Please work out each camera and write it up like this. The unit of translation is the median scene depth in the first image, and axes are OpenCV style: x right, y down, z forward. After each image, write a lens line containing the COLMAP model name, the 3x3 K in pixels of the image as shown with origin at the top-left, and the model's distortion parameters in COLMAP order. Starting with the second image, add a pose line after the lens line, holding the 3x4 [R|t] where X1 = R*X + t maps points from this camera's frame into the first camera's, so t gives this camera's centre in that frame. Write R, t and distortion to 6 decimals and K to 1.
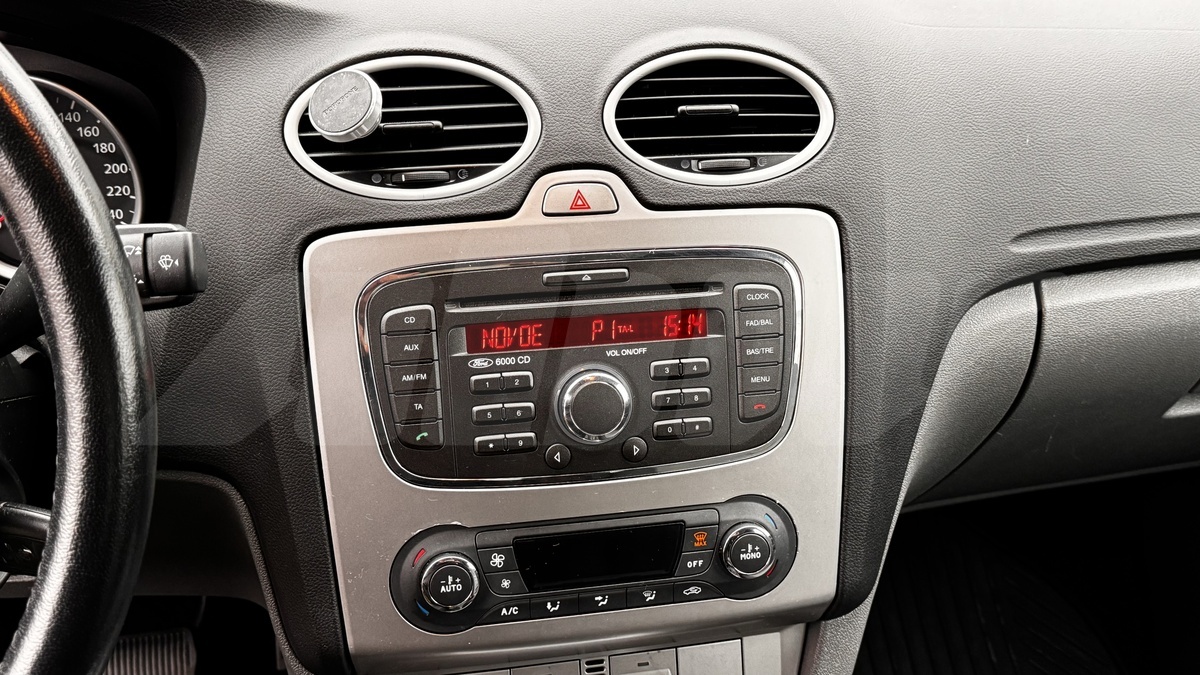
lens RADIAL K [[1198.1, 0, 600.0], [0, 1198.1, 337.5], [0, 0, 1]] dist [0.194214, -0.480078]
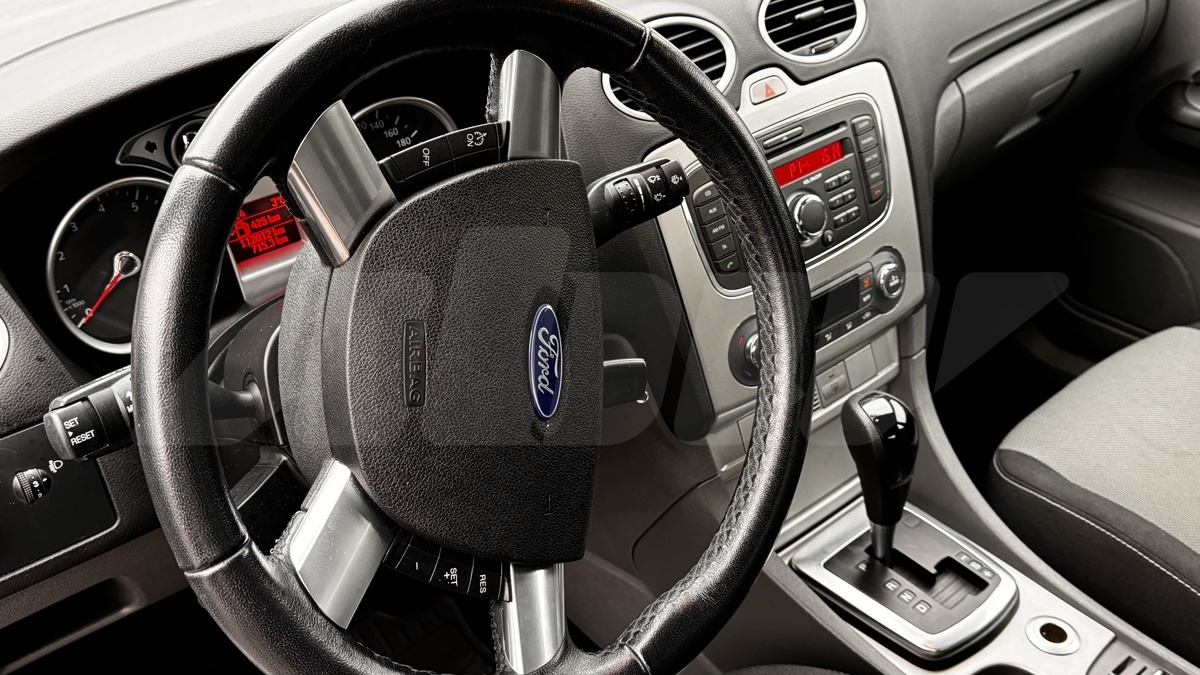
lens RADIAL K [[1198.1, 0, 600.0], [0, 1198.1, 337.5], [0, 0, 1]] dist [0.194214, -0.480078]
pose [[0.870418, -0.310789, 0.381816, -0.870272], [0.273909, 0.950148, 0.148972, -0.100361], [-0.409080, -0.025085, 0.912154, -0.325257]]
